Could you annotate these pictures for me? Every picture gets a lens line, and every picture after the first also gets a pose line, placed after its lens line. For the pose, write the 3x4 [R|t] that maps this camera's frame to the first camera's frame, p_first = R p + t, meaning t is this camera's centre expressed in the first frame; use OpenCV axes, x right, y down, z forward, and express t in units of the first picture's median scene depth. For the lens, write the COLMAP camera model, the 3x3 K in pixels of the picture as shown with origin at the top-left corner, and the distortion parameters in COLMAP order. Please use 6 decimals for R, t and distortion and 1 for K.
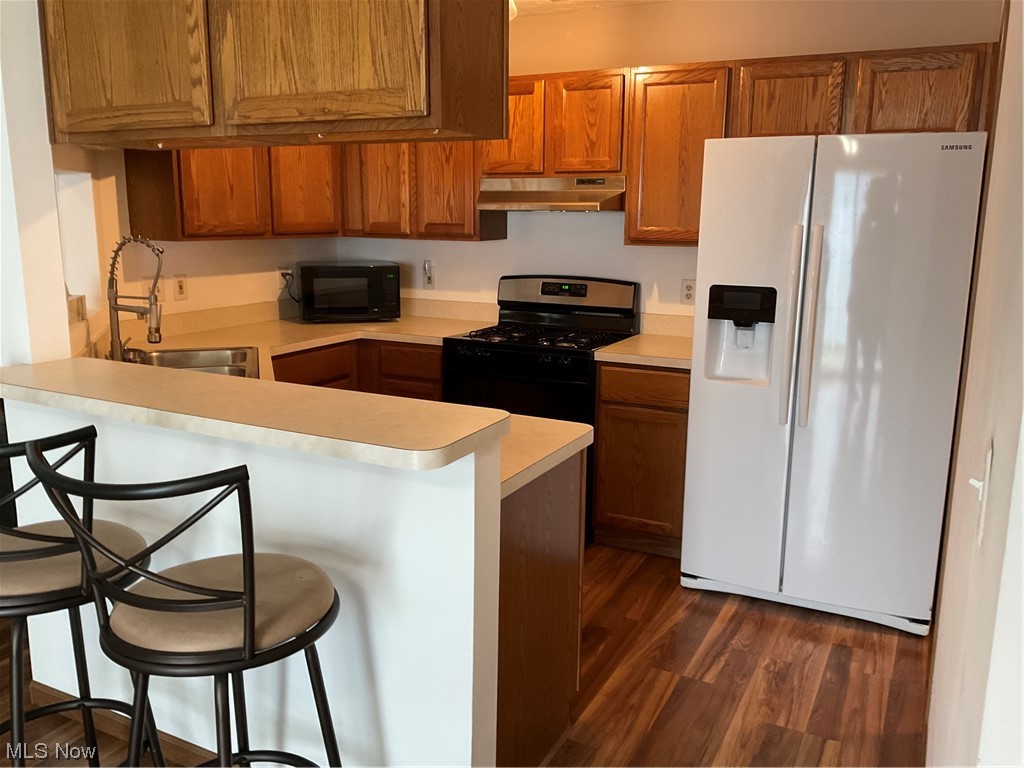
lens RADIAL K [[842.2, 0, 509.5], [0, 842.2, 380.1], [0, 0, 1]] dist [0.066823, -0.129037]
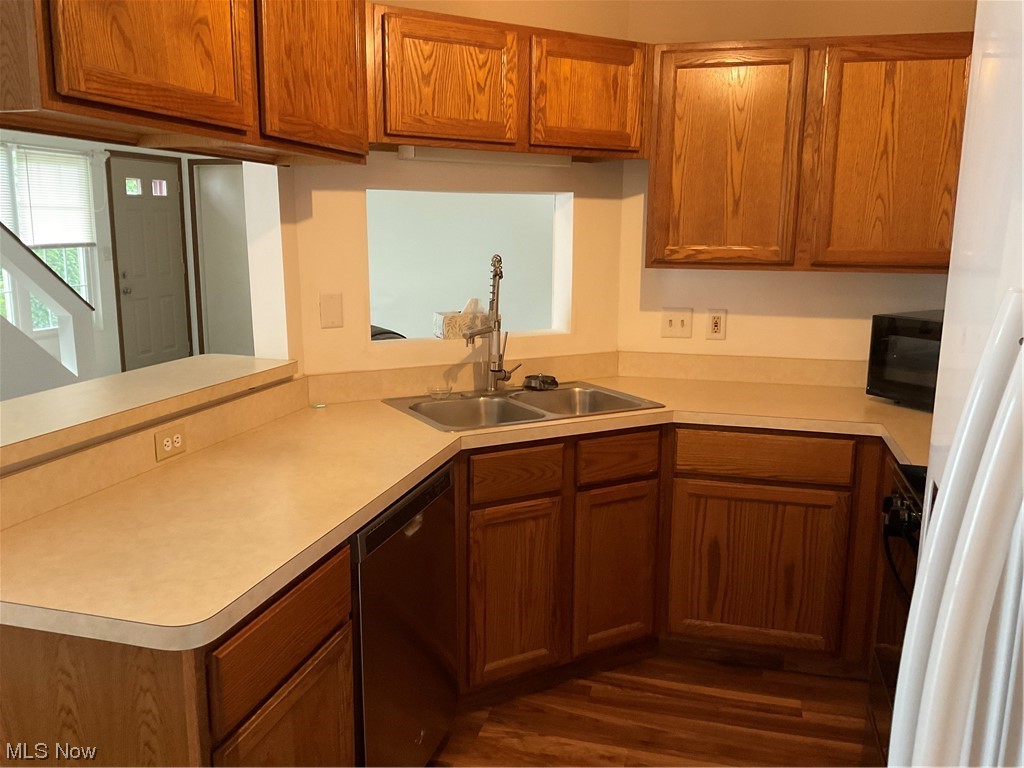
lens RADIAL K [[842.2, 0, 508.8], [0, 842.2, 387.0], [0, 0, 1]] dist [0.066823, -0.129037]
pose [[0.225131, 0.173757, -0.958710, 0.369013], [-0.201625, 0.970979, 0.128634, -0.116299], [0.953239, 0.164340, 0.253631, 0.611545]]
